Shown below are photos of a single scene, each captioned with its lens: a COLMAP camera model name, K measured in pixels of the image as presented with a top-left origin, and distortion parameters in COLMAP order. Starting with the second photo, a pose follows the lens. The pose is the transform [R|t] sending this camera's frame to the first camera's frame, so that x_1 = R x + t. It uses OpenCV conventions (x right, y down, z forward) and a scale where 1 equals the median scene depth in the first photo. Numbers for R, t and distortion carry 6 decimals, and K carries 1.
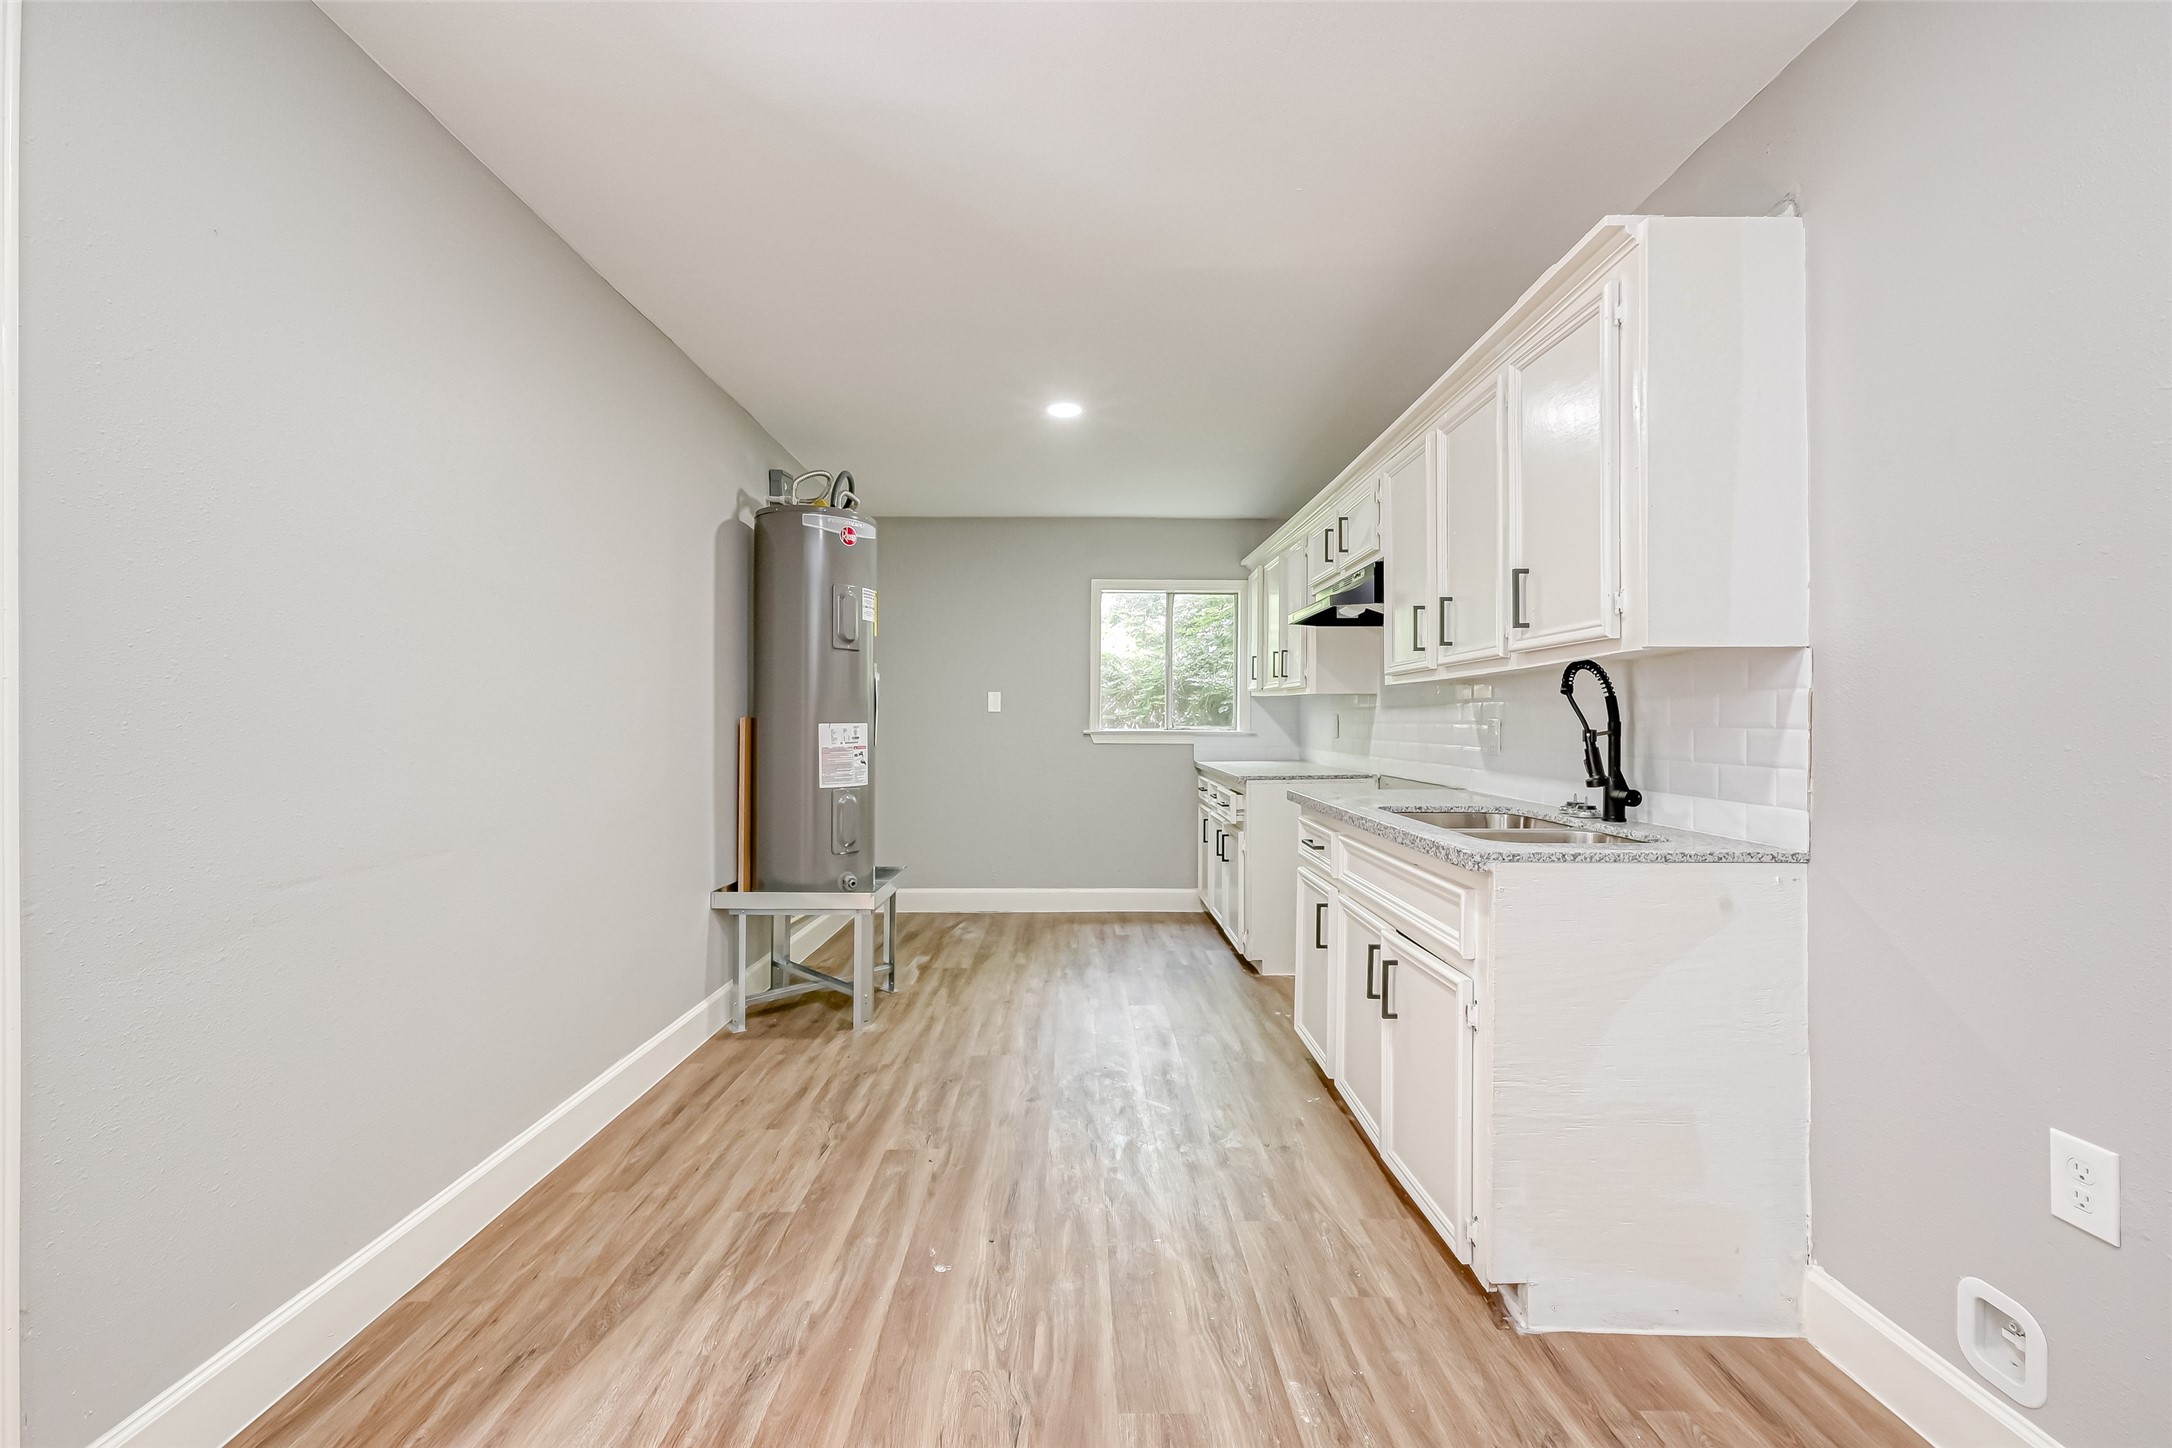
lens RADIAL K [[864.4, 0, 1083.0], [0, 864.4, 734.0], [0, 0, 1]] dist [0.000618, -0.000302]
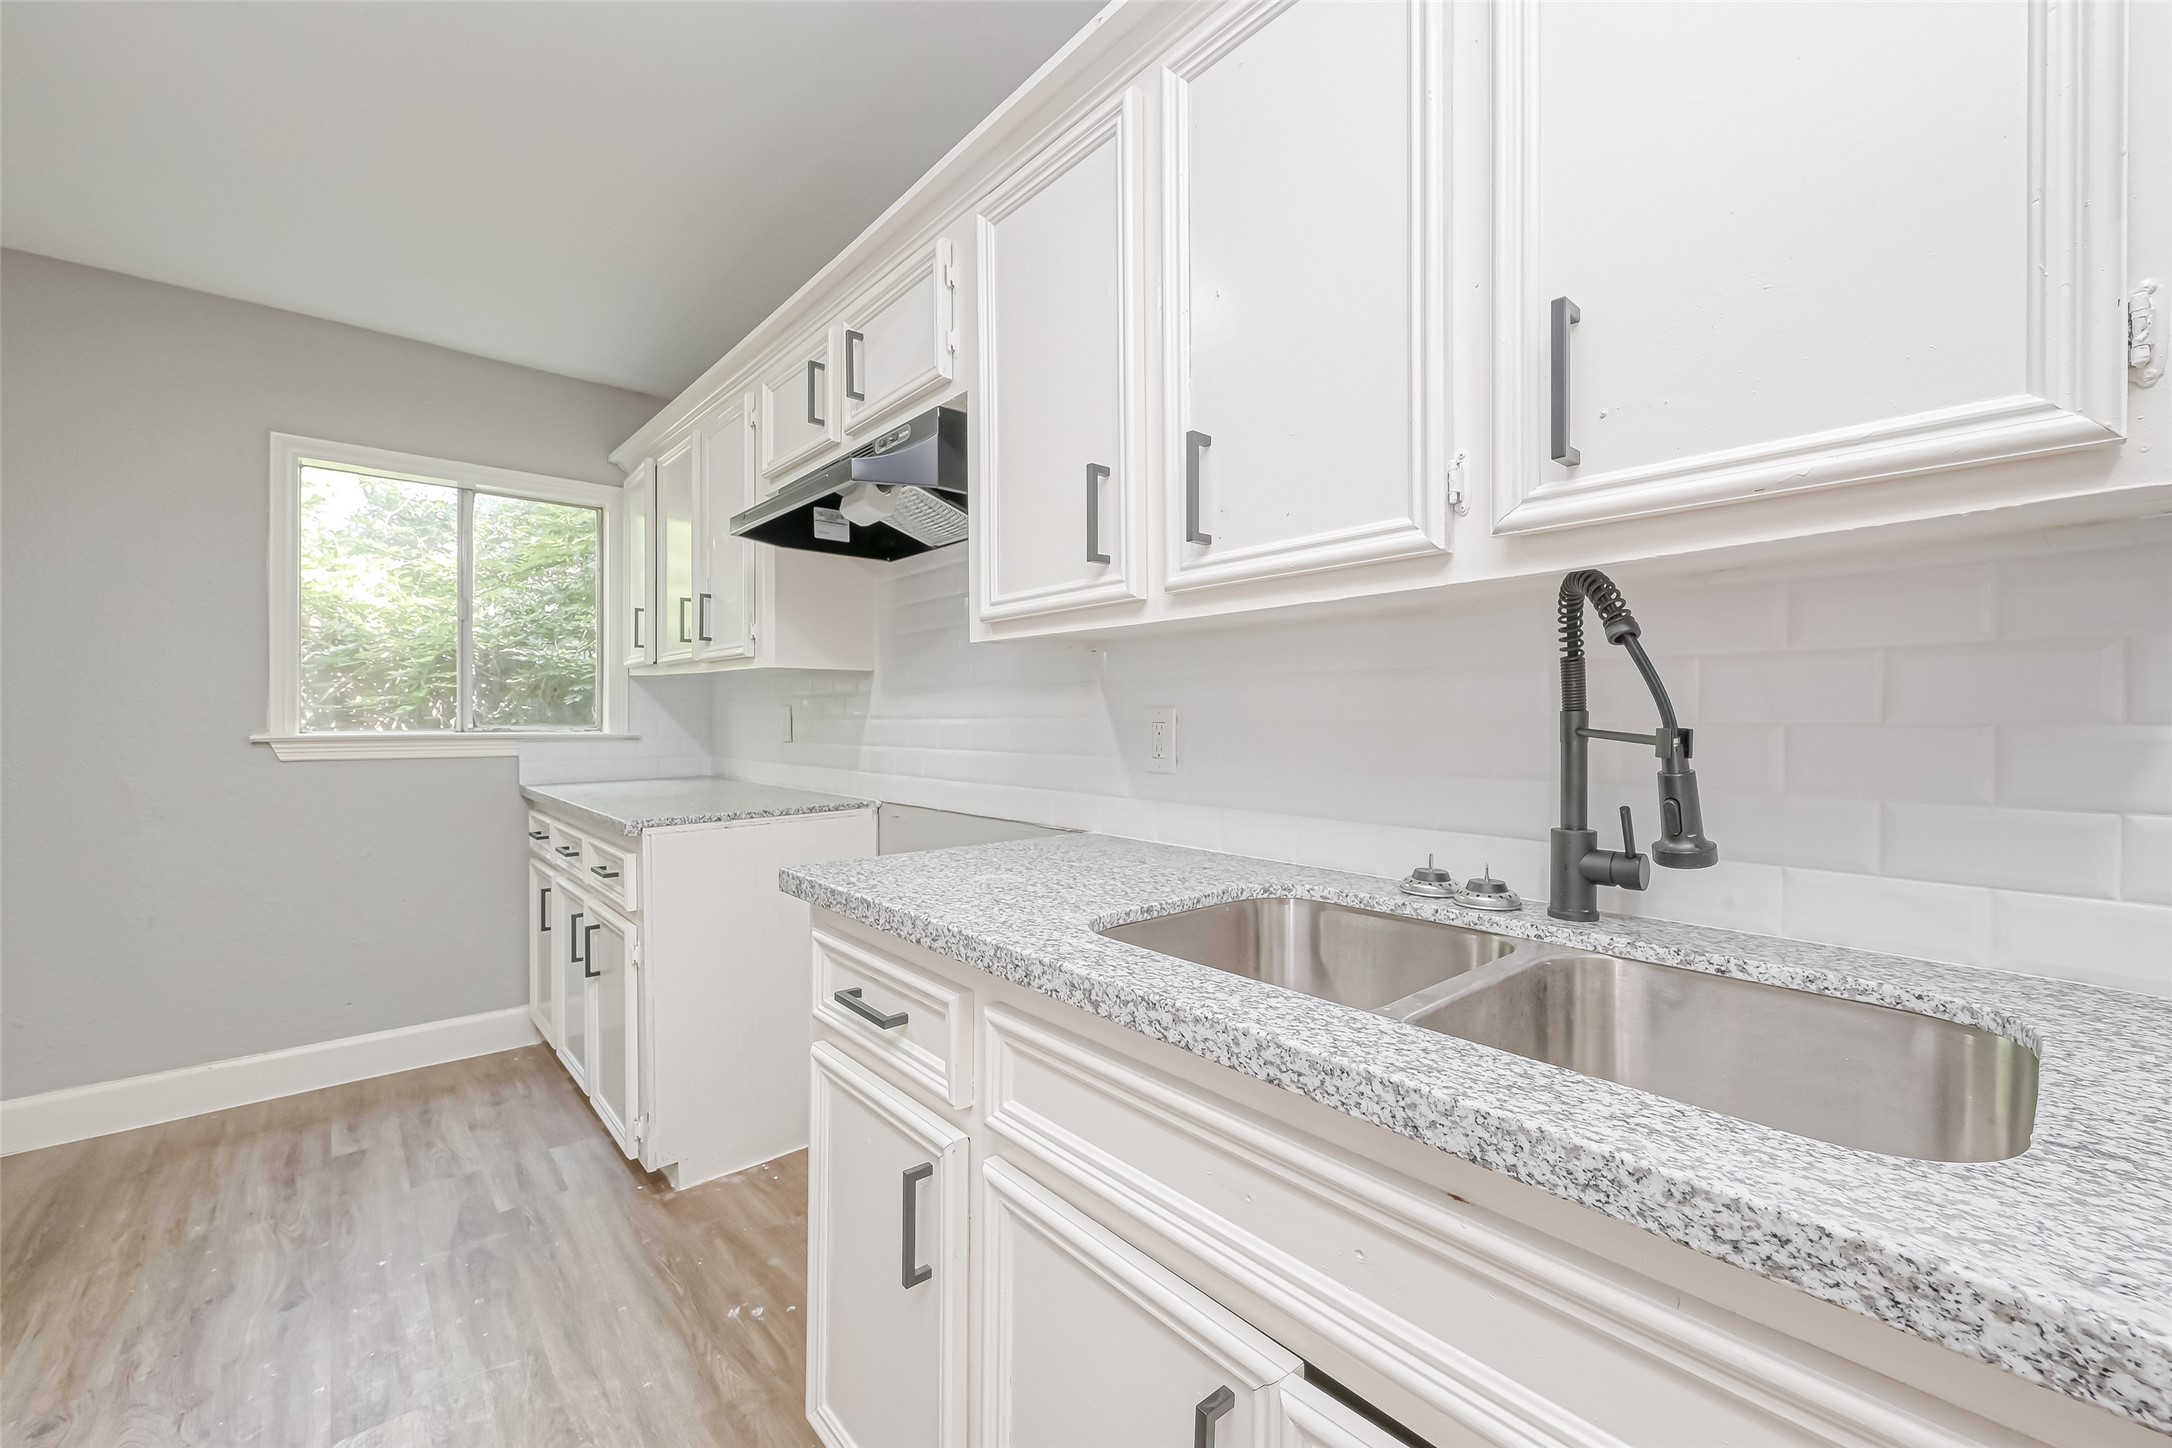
lens RADIAL K [[864.4, 0, 1105.2], [0, 864.4, 729.3], [0, 0, 1]] dist [0.000618, -0.000302]
pose [[0.747973, -0.008110, 0.663680, 0.042693], [0.010152, 0.999948, 0.000777, -0.003297], [-0.663652, 0.006156, 0.748016, 0.345818]]
